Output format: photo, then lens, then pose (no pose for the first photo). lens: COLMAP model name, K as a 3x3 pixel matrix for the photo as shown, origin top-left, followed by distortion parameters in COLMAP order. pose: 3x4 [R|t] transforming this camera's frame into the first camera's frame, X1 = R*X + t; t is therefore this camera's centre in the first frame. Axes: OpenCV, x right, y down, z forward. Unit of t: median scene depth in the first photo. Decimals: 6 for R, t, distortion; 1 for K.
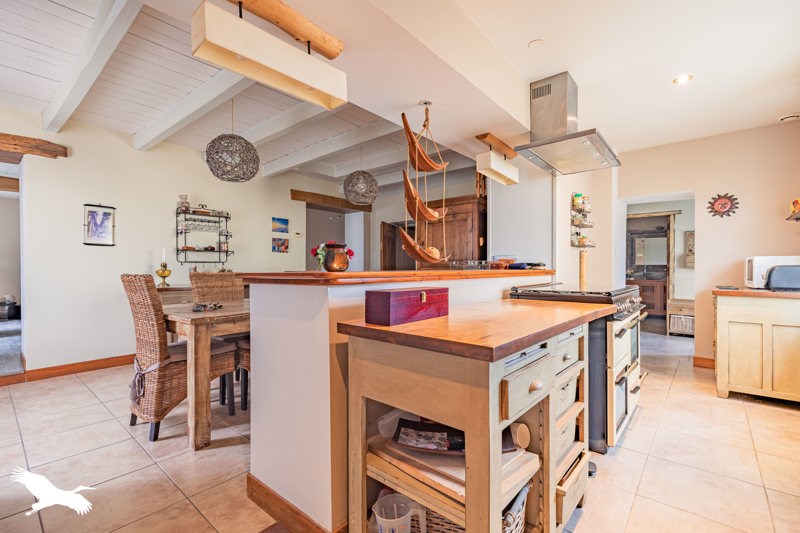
lens RADIAL K [[367.6, 0, 400.6], [0, 367.6, 272.2], [0, 0, 1]] dist [-0.001811, 0.001917]
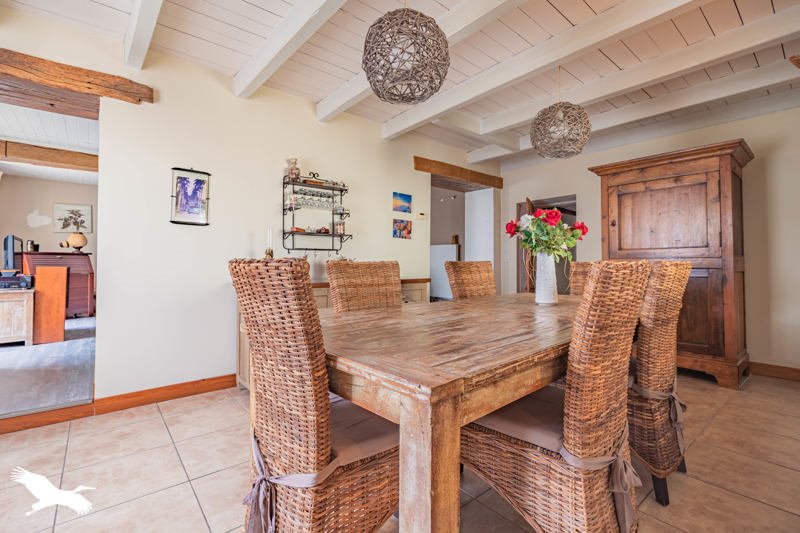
lens RADIAL K [[367.6, 0, 399.9], [0, 367.6, 260.1], [0, 0, 1]] dist [-0.001811, 0.001917]
pose [[0.986391, 0.004848, -0.164348, -0.252330], [-0.008215, 0.999770, -0.019818, 0.007406], [0.164214, 0.020898, 0.986203, 0.306238]]
